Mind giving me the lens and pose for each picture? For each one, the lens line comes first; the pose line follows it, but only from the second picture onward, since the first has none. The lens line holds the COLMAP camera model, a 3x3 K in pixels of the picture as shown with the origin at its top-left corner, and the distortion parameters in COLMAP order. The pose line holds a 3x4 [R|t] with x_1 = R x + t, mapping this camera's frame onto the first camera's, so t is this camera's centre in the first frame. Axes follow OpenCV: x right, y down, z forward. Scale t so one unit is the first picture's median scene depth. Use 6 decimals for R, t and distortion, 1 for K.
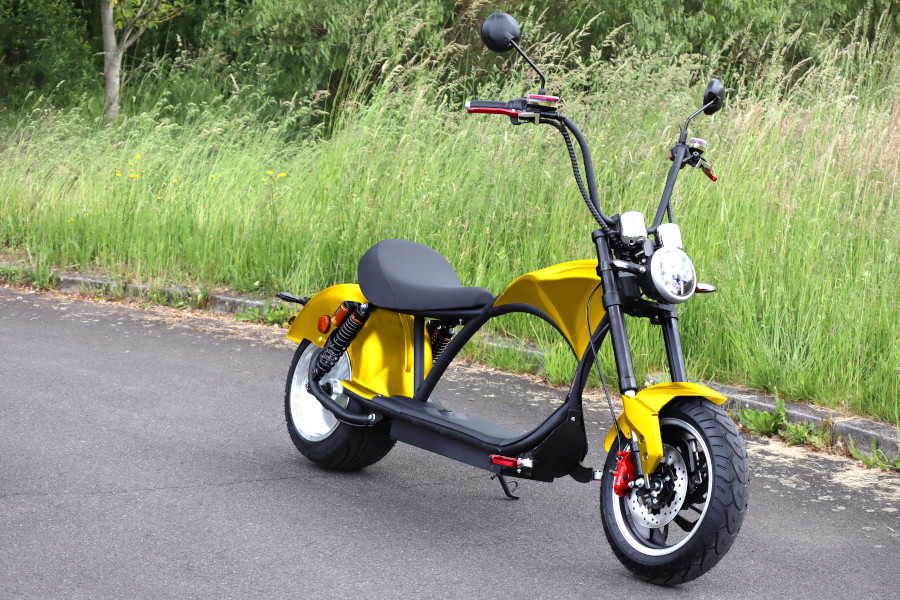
lens RADIAL K [[2154.9, 0, 489.9], [0, 2154.9, 310.8], [0, 0, 1]] dist [-0.220391, 0.000000]
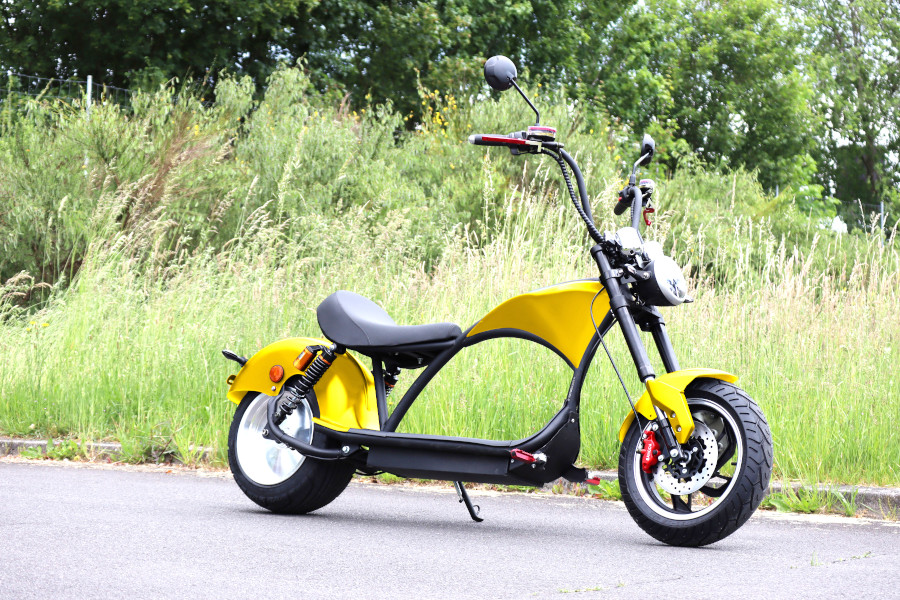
lens RADIAL K [[2154.9, 0, 450.8], [0, 2154.9, 302.1], [0, 0, 1]] dist [-0.220391, 0.000000]
pose [[0.963692, -0.005602, 0.266957, -0.290168], [0.047458, 0.987456, -0.150595, 0.141123], [-0.262764, 0.157797, 0.951869, -0.038031]]
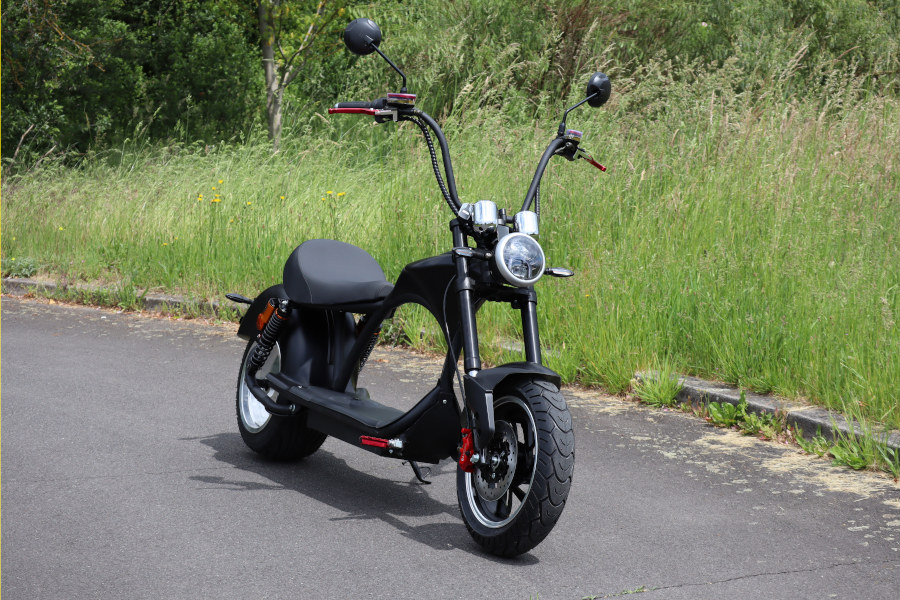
lens RADIAL K [[2154.9, 0, 447.9], [0, 2154.9, 305.9], [0, 0, 1]] dist [-0.220391, 0.000000]
pose [[0.985838, -0.023437, -0.166053, 0.197984], [0.019809, 0.999528, -0.023472, 0.026075], [0.166525, 0.019850, 0.985837, -0.029585]]
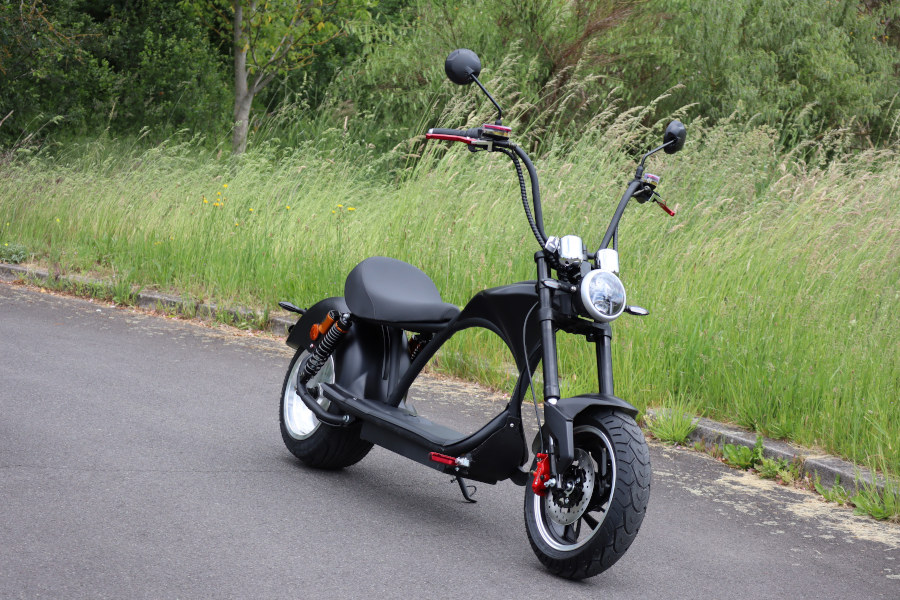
lens RADIAL K [[2154.9, 0, 446.2], [0, 2154.9, 296.5], [0, 0, 1]] dist [-0.220391, 0.000000]
pose [[0.992261, 0.056695, -0.110472, 0.112209], [-0.061131, 0.997437, -0.037194, 0.025666], [0.108080, 0.043659, 0.993183, -0.075694]]
